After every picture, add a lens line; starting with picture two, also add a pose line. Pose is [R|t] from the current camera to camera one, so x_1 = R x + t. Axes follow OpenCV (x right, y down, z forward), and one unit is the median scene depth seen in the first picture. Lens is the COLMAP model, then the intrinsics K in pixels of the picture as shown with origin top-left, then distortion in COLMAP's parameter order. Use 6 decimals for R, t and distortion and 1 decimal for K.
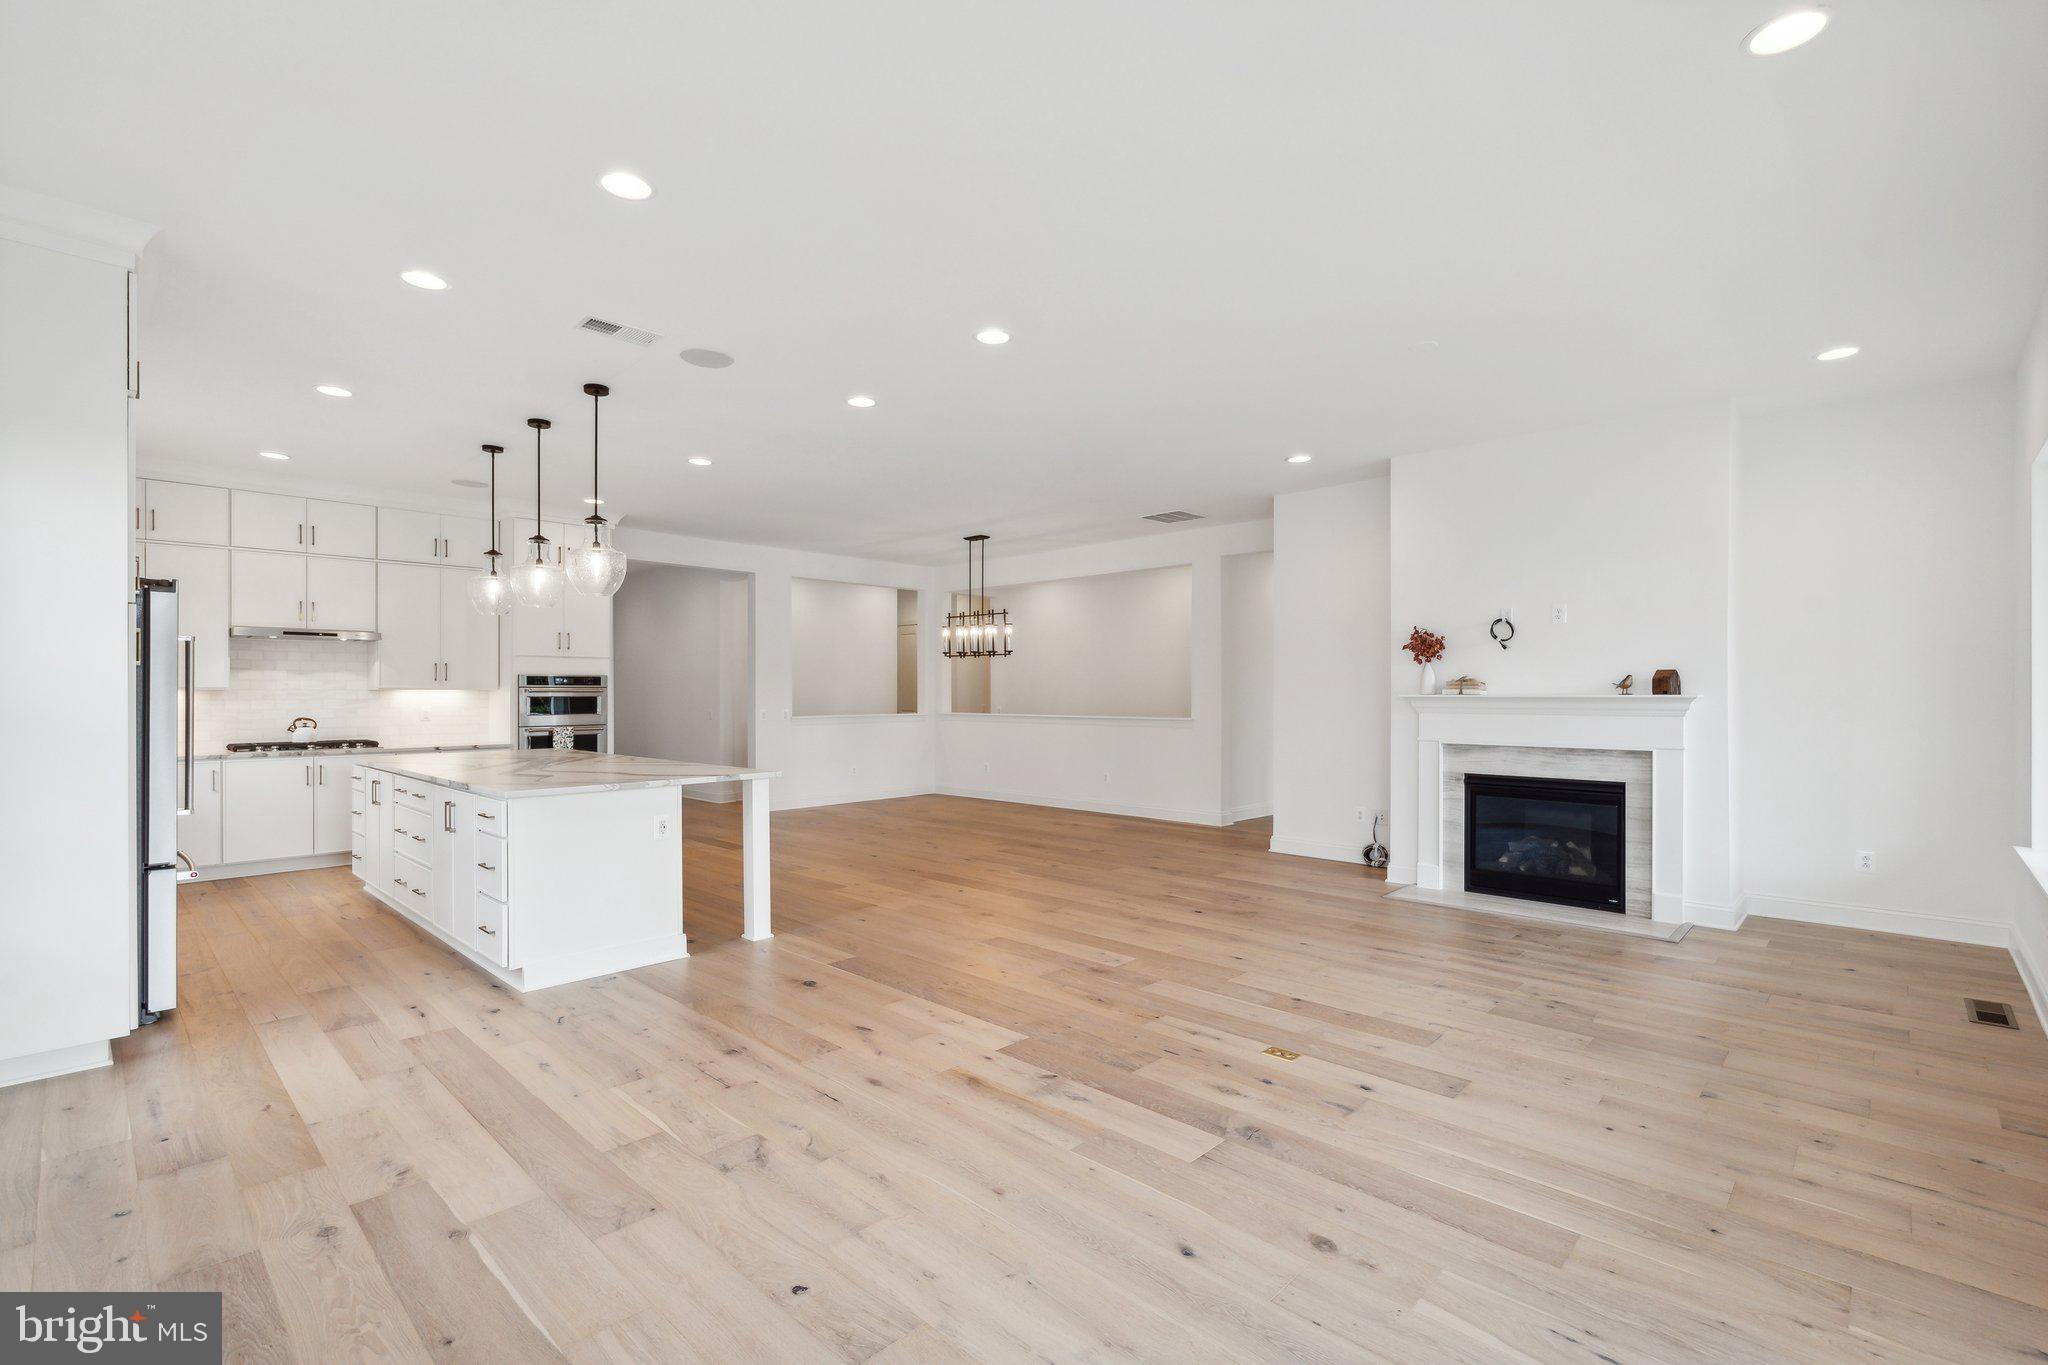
lens RADIAL K [[918.2, 0, 1037.4], [0, 918.2, 691.8], [0, 0, 1]] dist [-0.002632, -0.001025]
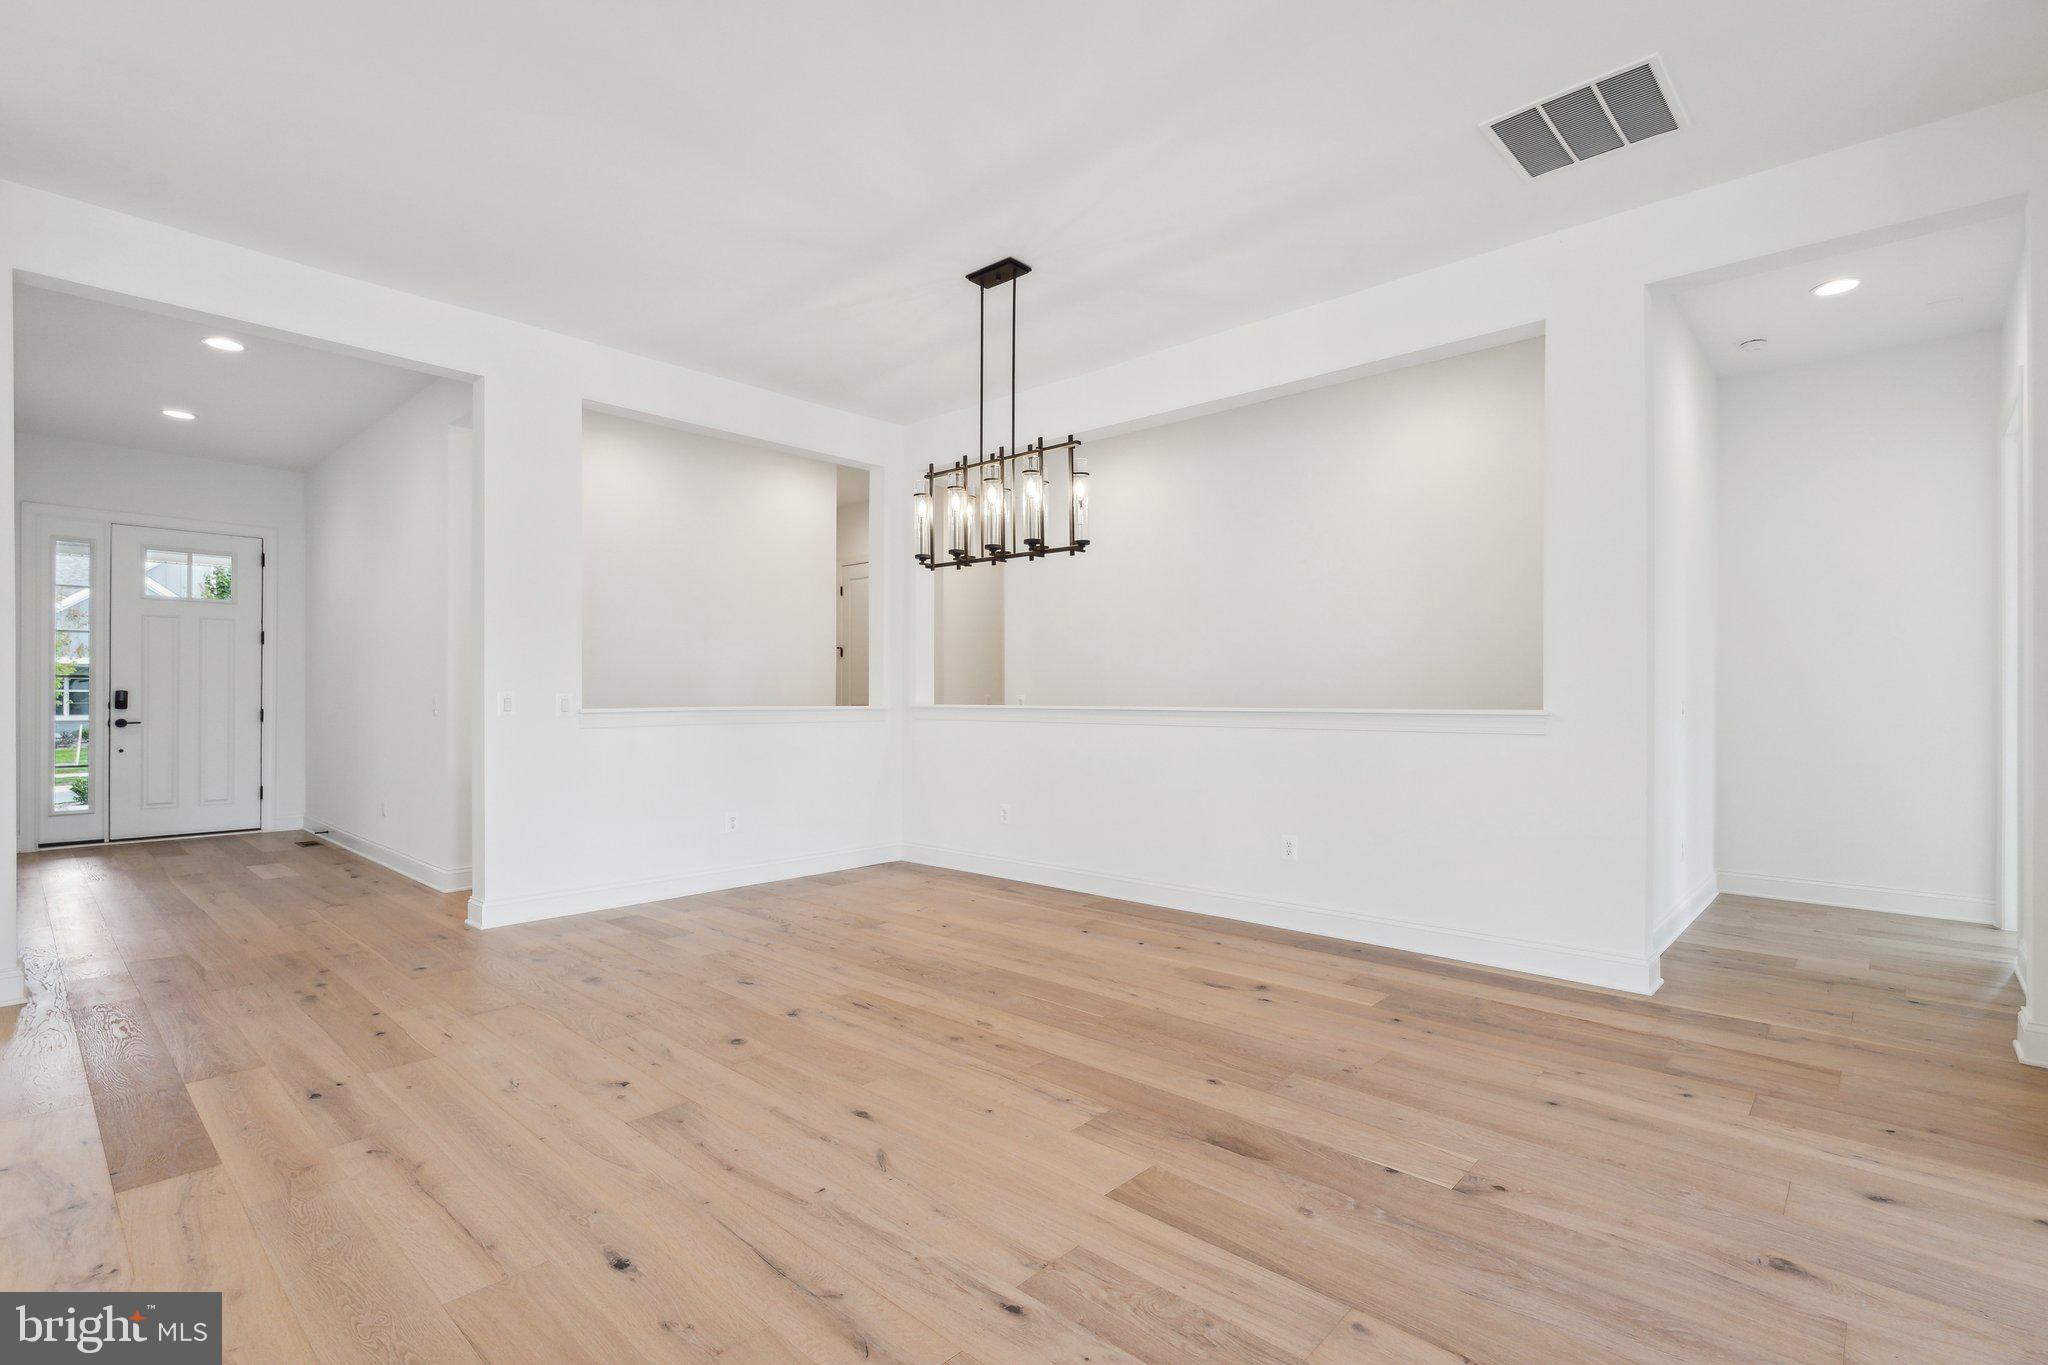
lens RADIAL K [[918.2, 0, 1050.0], [0, 918.2, 713.5], [0, 0, 1]] dist [-0.002632, -0.001025]
pose [[0.999273, 0.002424, 0.038051, -0.082182], [-0.003102, 0.999837, 0.017789, 0.031761], [-0.038002, -0.017894, 0.999117, 0.827307]]
